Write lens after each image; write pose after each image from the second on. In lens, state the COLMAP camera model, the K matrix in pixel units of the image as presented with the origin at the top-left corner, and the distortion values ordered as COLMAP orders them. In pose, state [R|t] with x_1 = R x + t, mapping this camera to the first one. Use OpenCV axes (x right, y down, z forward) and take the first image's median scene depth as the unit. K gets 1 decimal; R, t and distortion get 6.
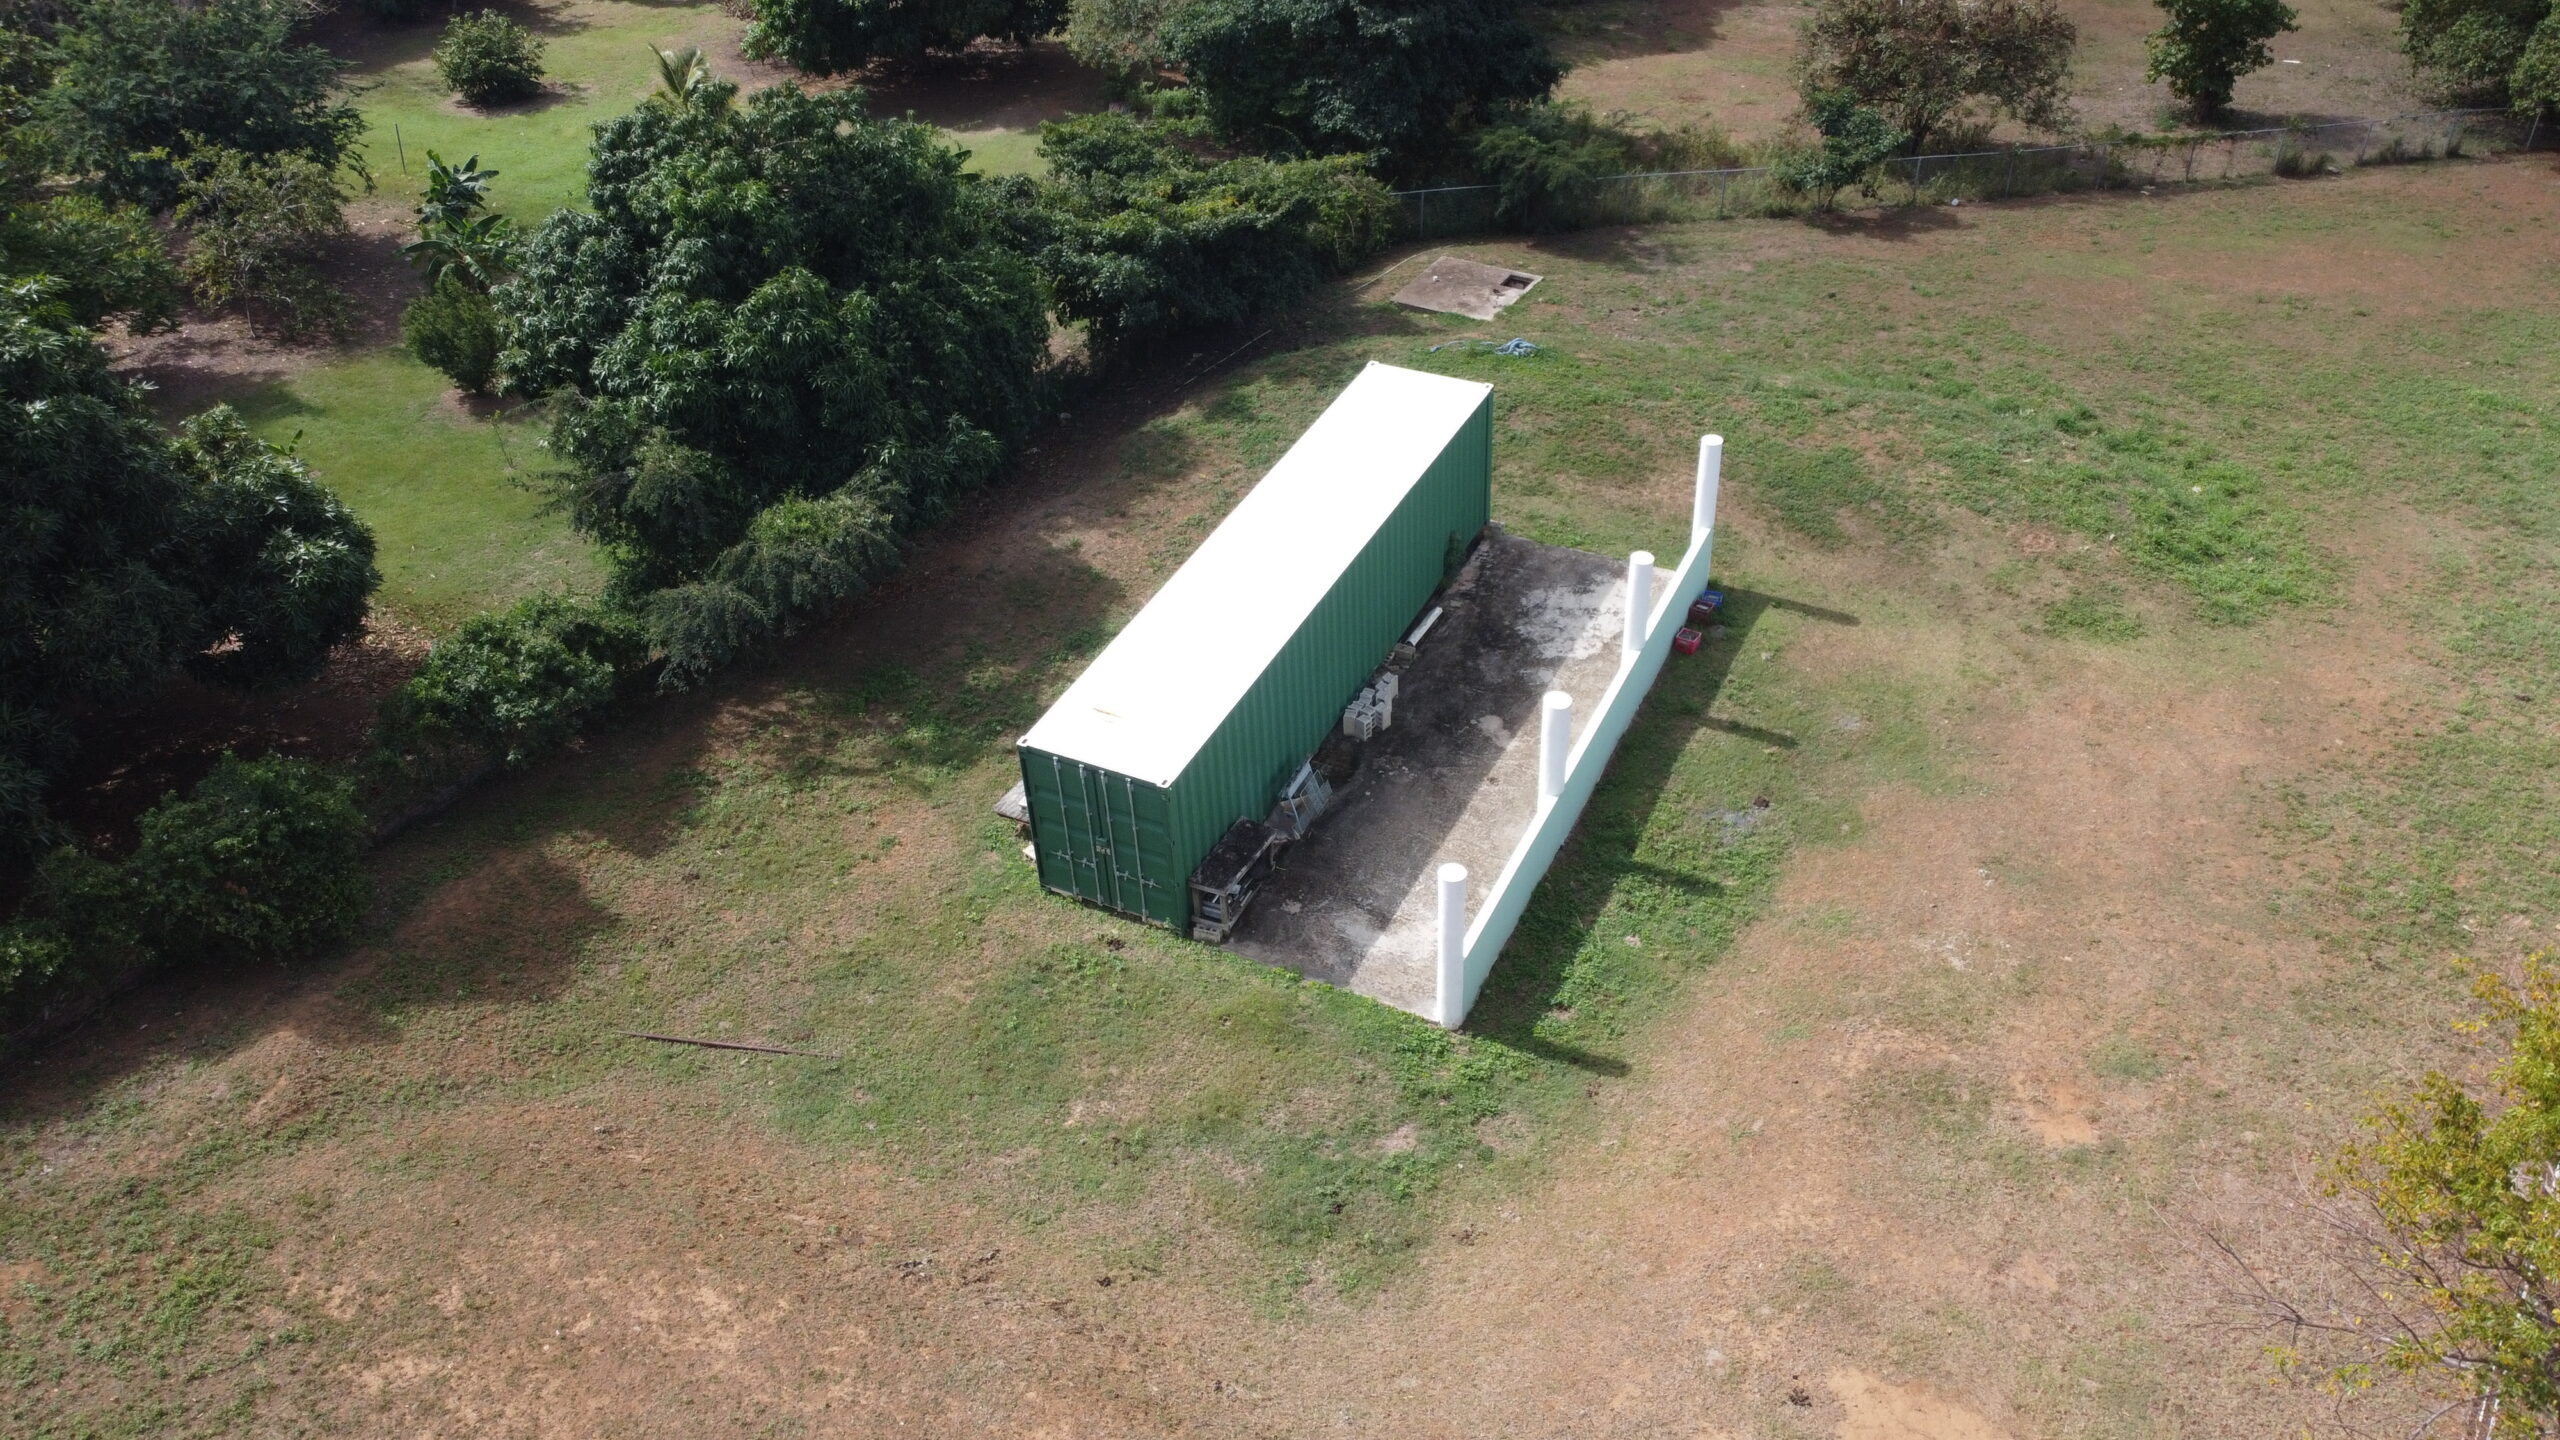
lens RADIAL K [[1925.7, 0, 1283.9], [0, 1925.7, 734.0], [0, 0, 1]] dist [-0.012124, 0.005702]
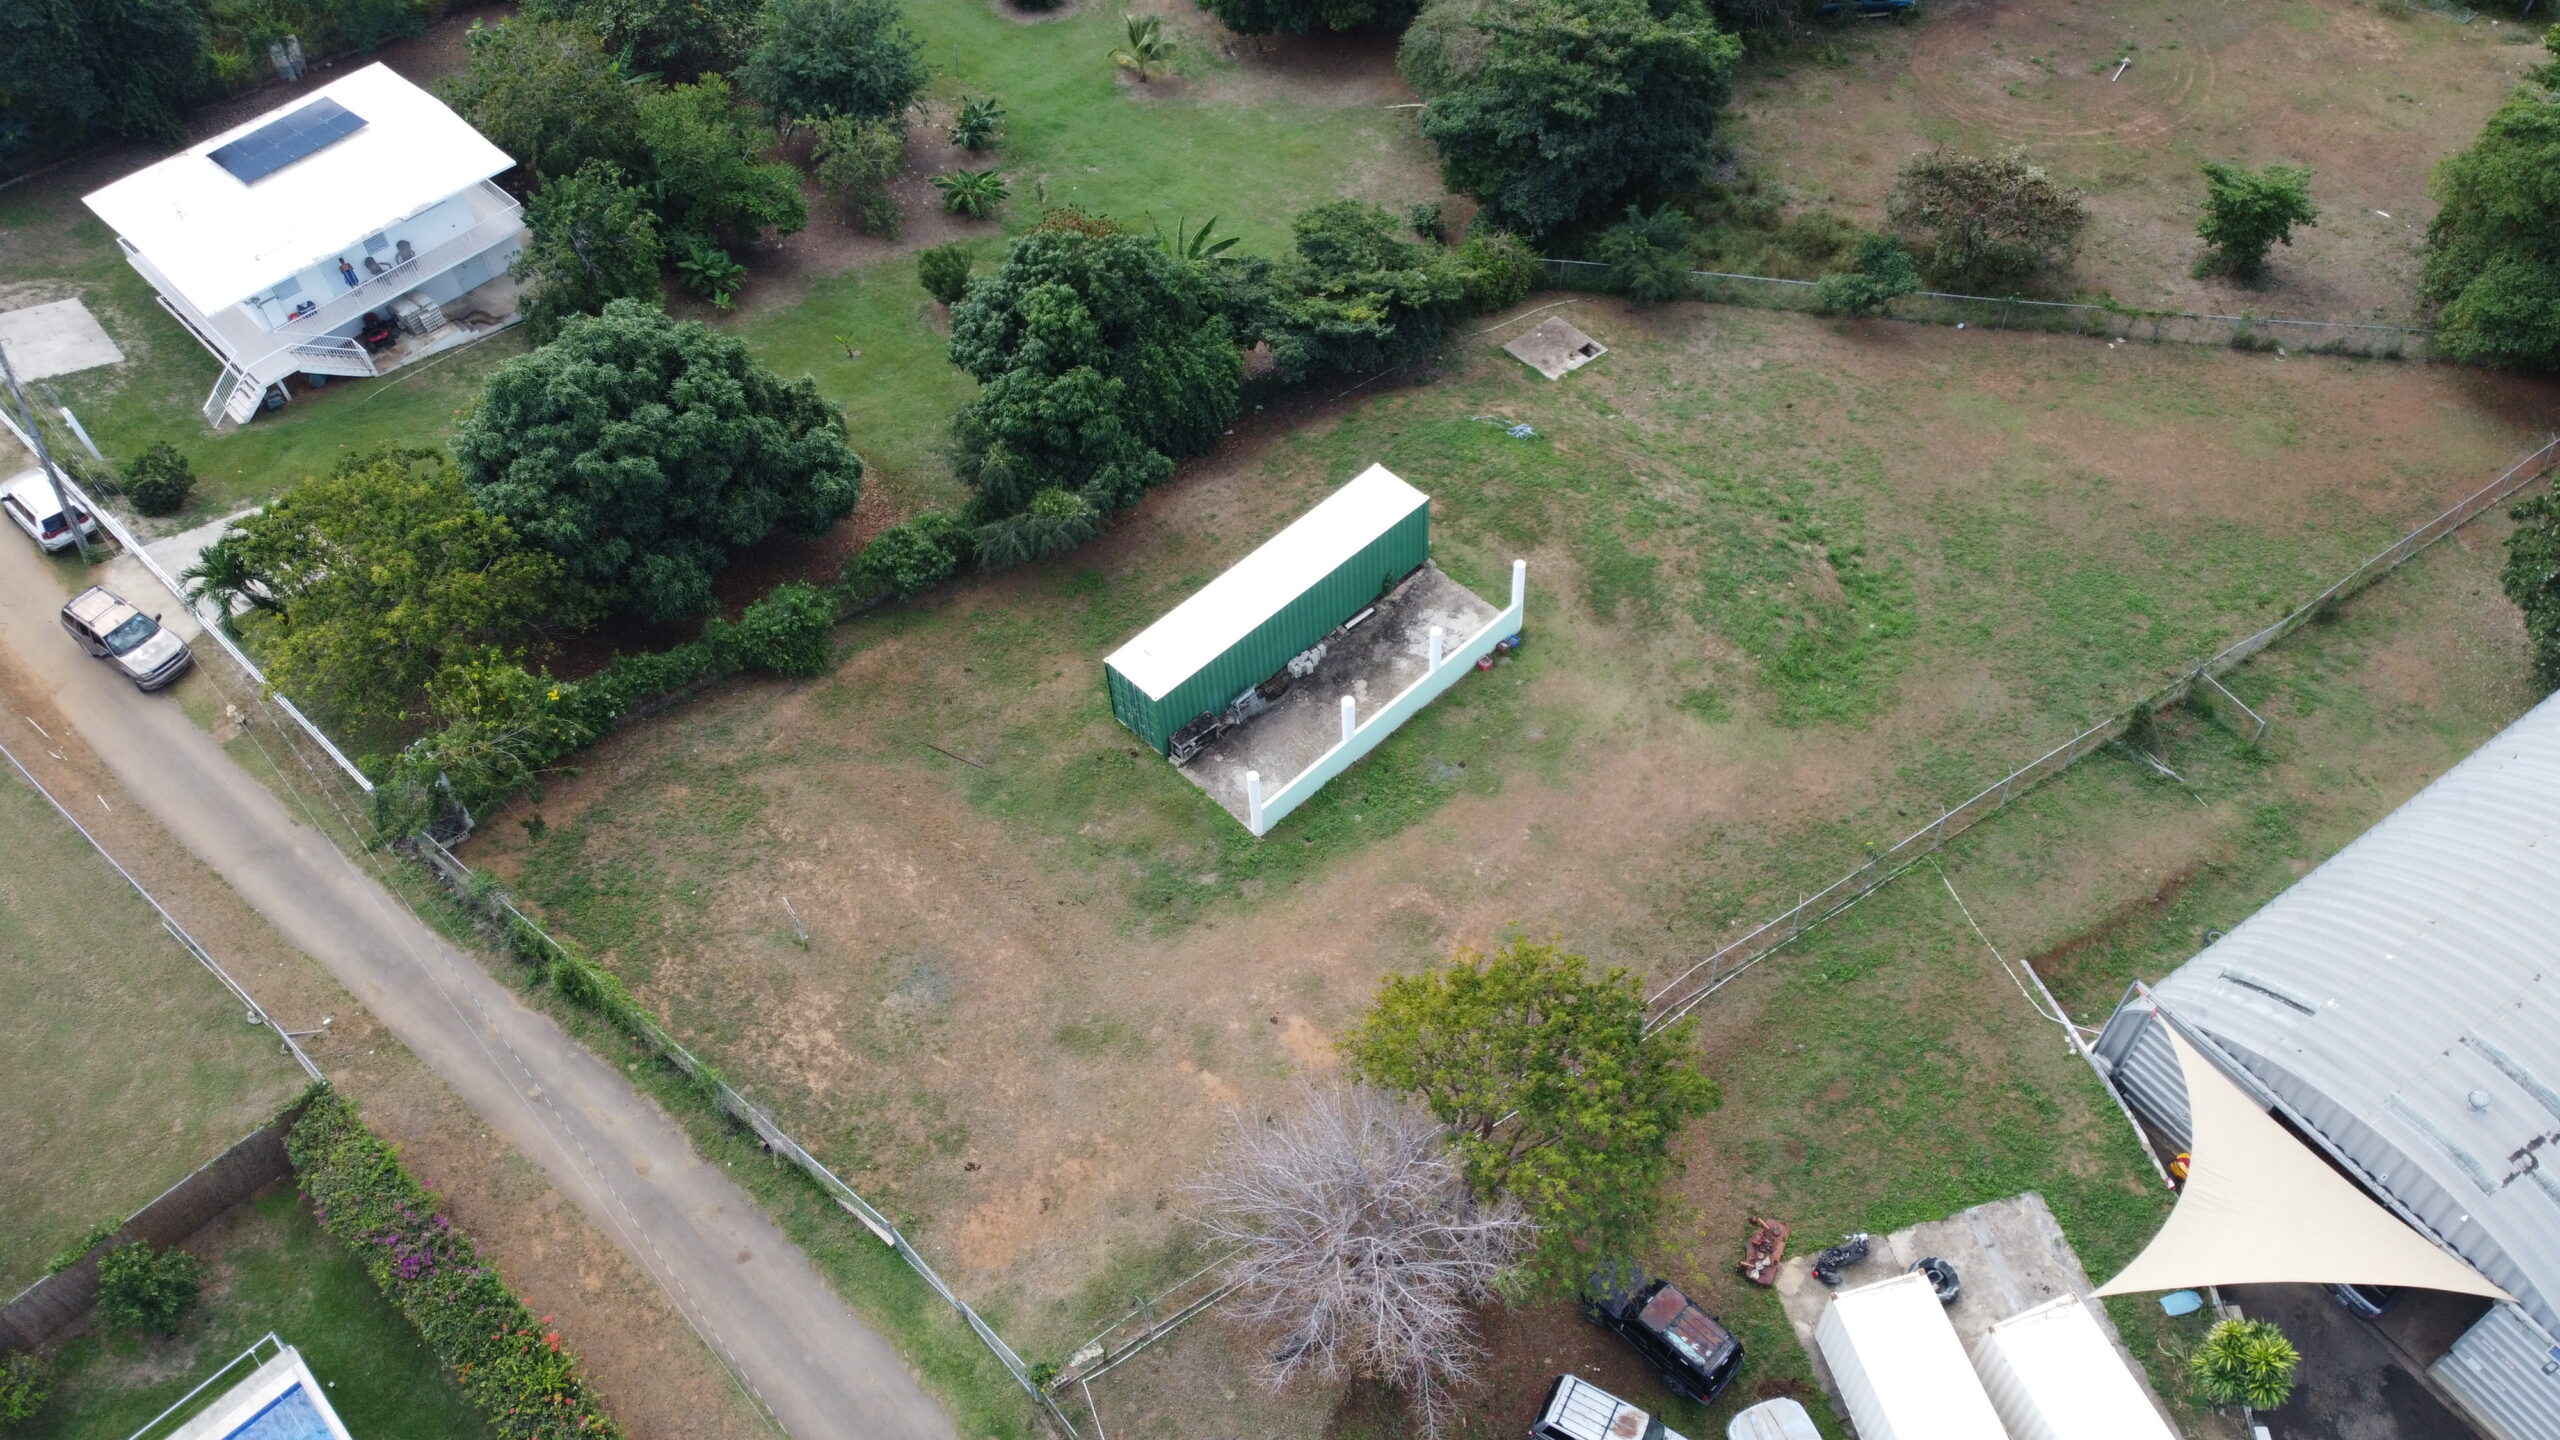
lens RADIAL K [[1924.3, 0, 1291.4], [0, 1924.3, 720.5], [0, 0, 1]] dist [-0.007379, -0.000428]
pose [[0.942738, 0.257365, -0.212152, 0.460911], [-0.205806, 0.949409, 0.237205, -0.416479], [0.262467, -0.179960, 0.948011, -0.874834]]
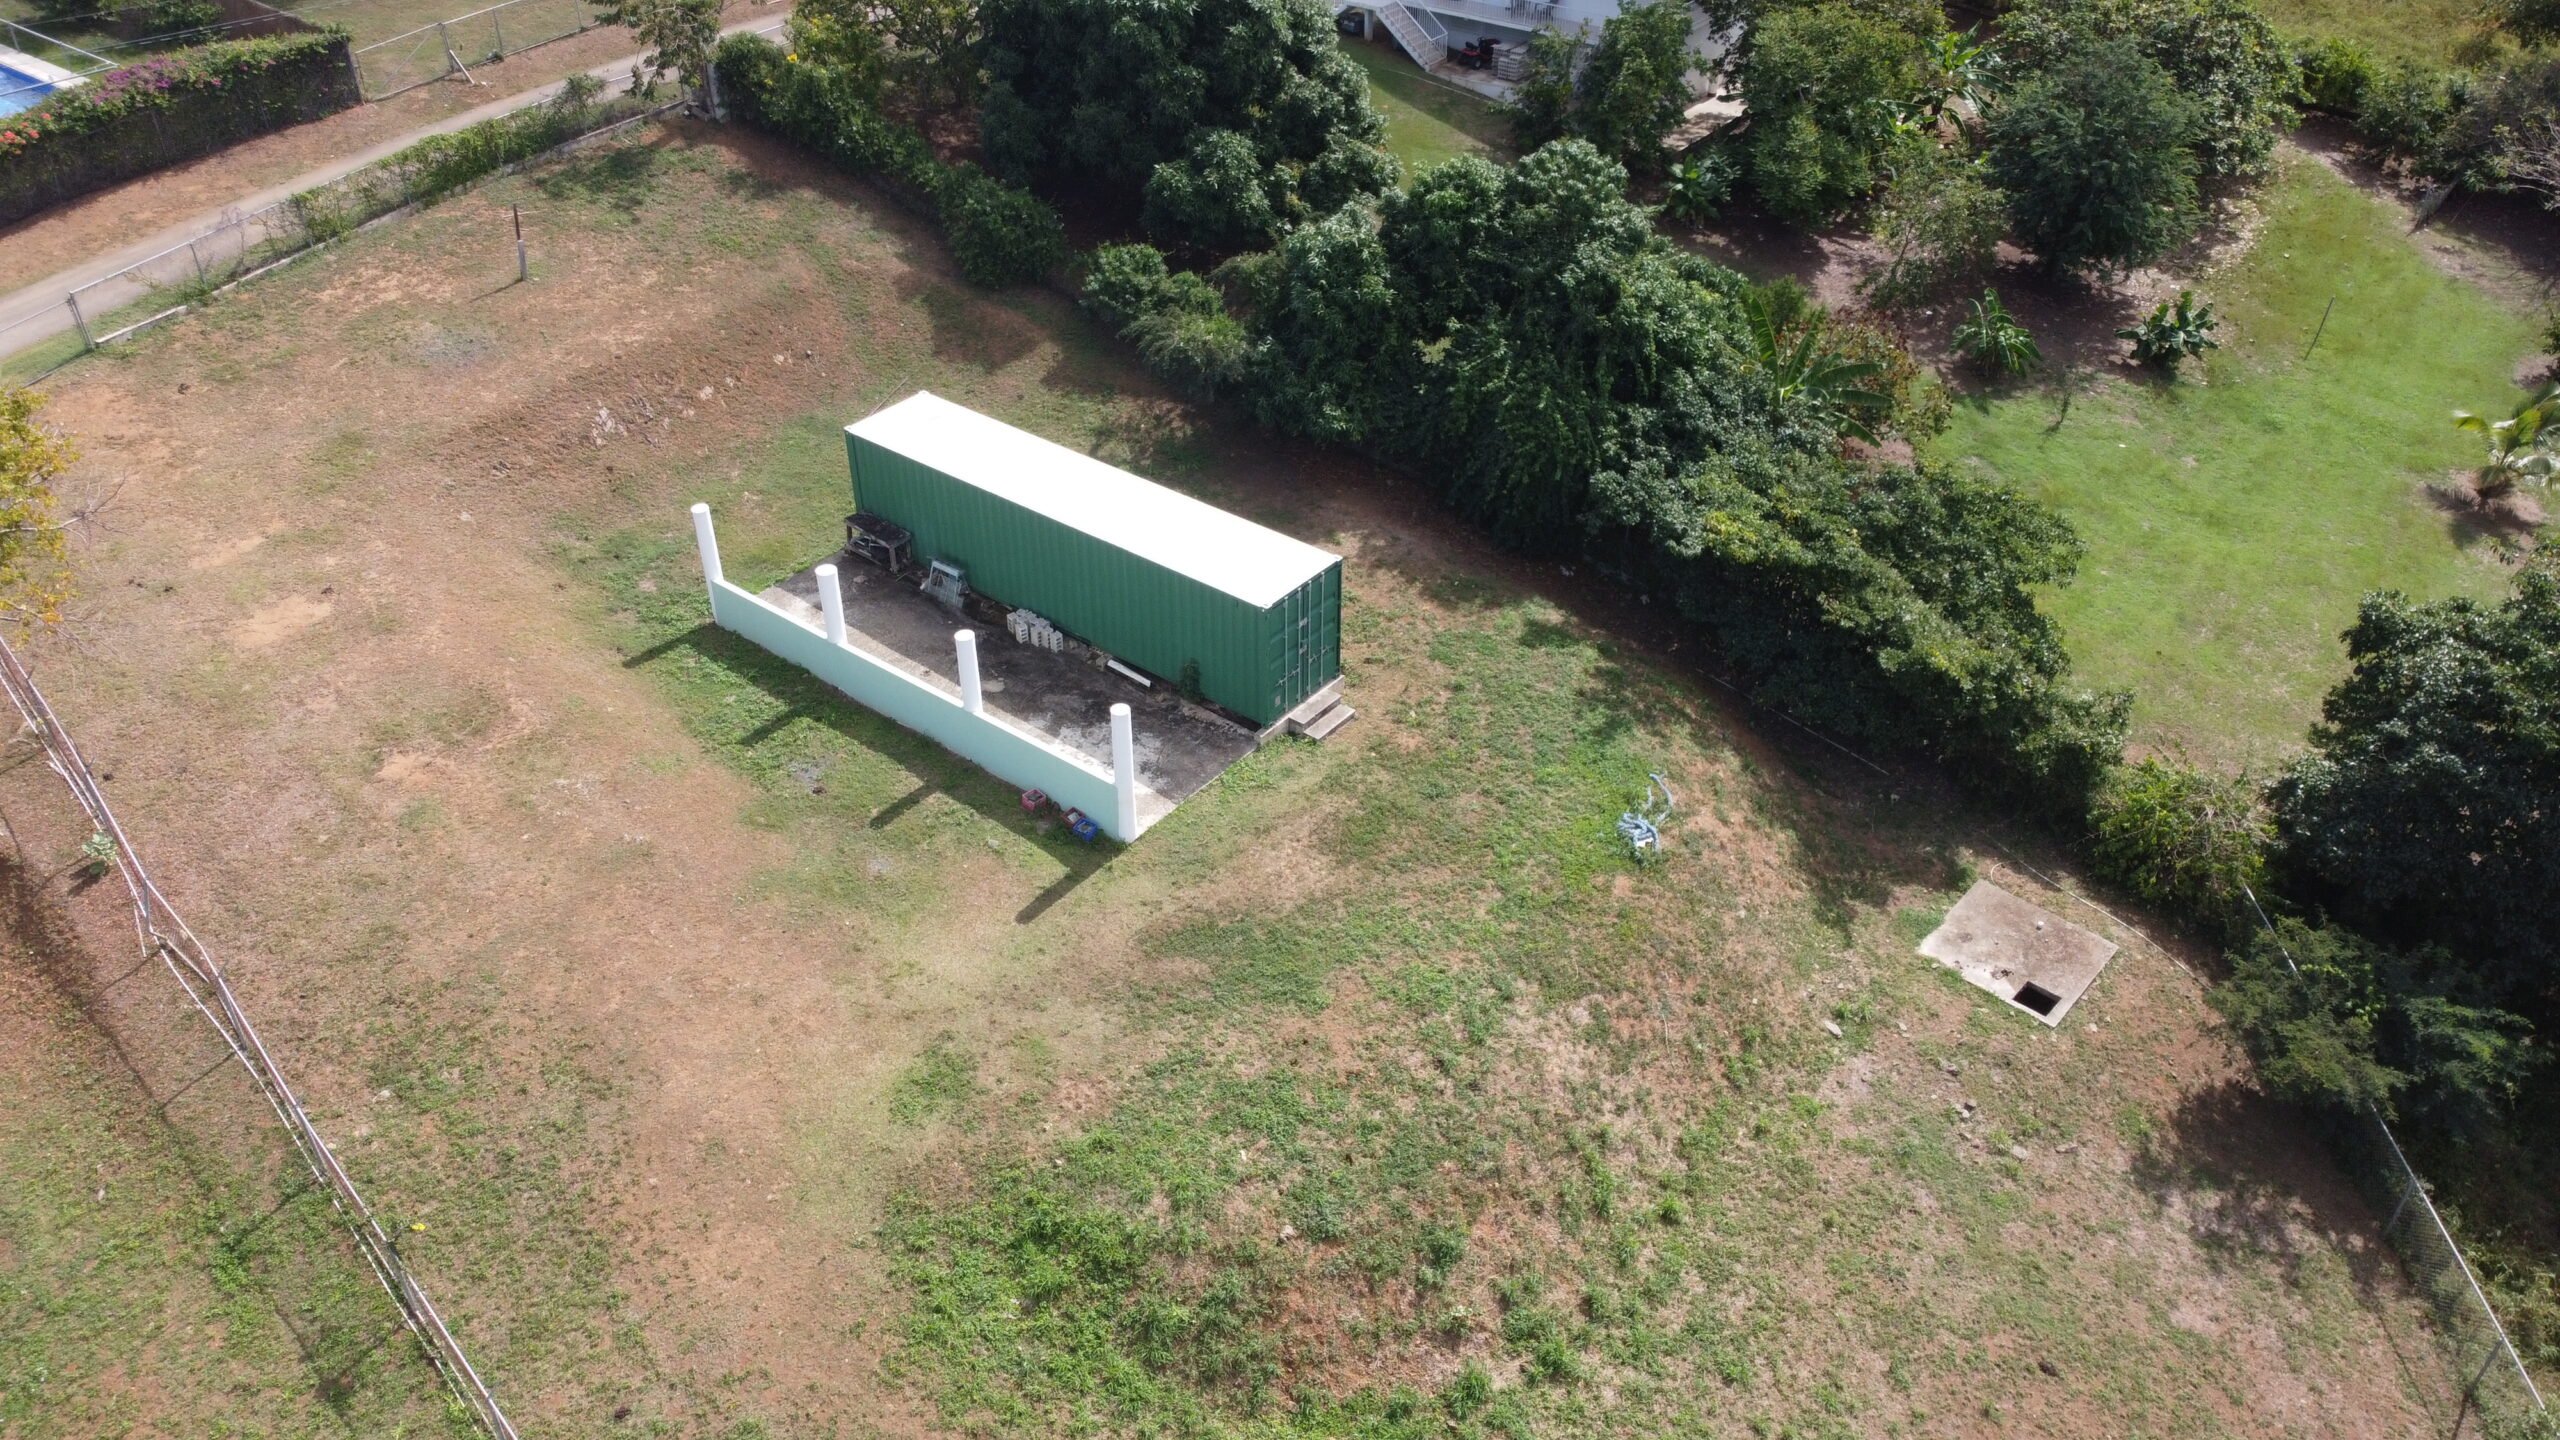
lens RADIAL K [[1934.1, 0, 1291.3], [0, 1934.1, 713.6], [0, 0, 1]] dist [-0.014084, -0.000777]
pose [[-0.205155, 0.602516, -0.771289, 1.044440], [-0.607672, 0.539345, 0.582960, -0.844364], [0.767233, 0.588288, 0.255483, 0.825749]]
